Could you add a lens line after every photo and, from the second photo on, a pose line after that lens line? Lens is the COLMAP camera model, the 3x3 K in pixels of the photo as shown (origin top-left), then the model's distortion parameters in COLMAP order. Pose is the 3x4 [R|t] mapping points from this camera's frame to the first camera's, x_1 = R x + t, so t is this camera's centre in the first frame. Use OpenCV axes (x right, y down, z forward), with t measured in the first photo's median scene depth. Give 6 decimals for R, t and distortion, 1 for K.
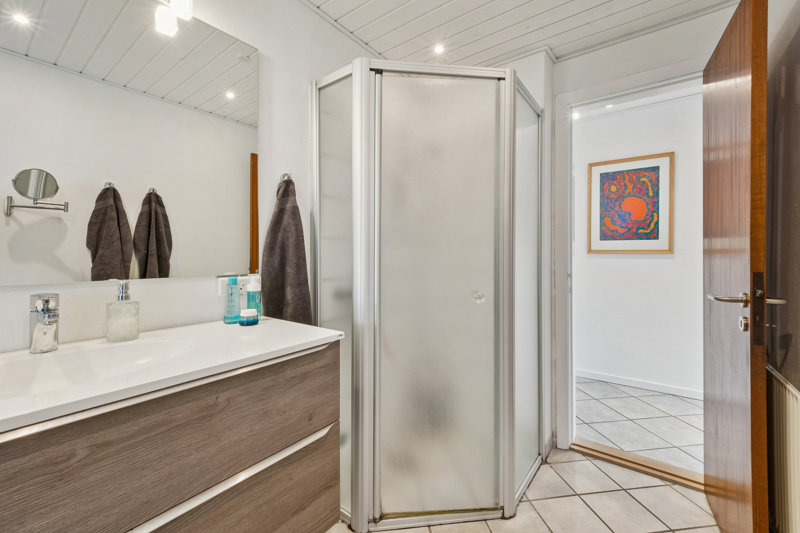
lens RADIAL K [[332.5, 0, 398.4], [0, 332.5, 260.2], [0, 0, 1]] dist [0.000046, -0.000010]
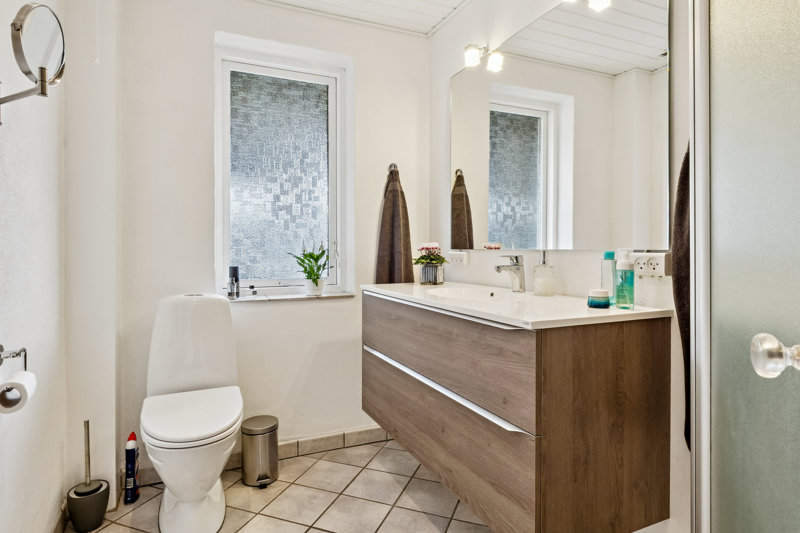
lens RADIAL K [[457.6, 0, 399.7], [0, 457.6, 246.1], [0, 0, 1]] dist [-0.001022, -0.000285]
pose [[-0.479280, -0.002076, -0.877659, 1.034674], [-0.004402, 0.999990, 0.000039, 0.056765], [0.877651, 0.003882, -0.479285, 1.438503]]
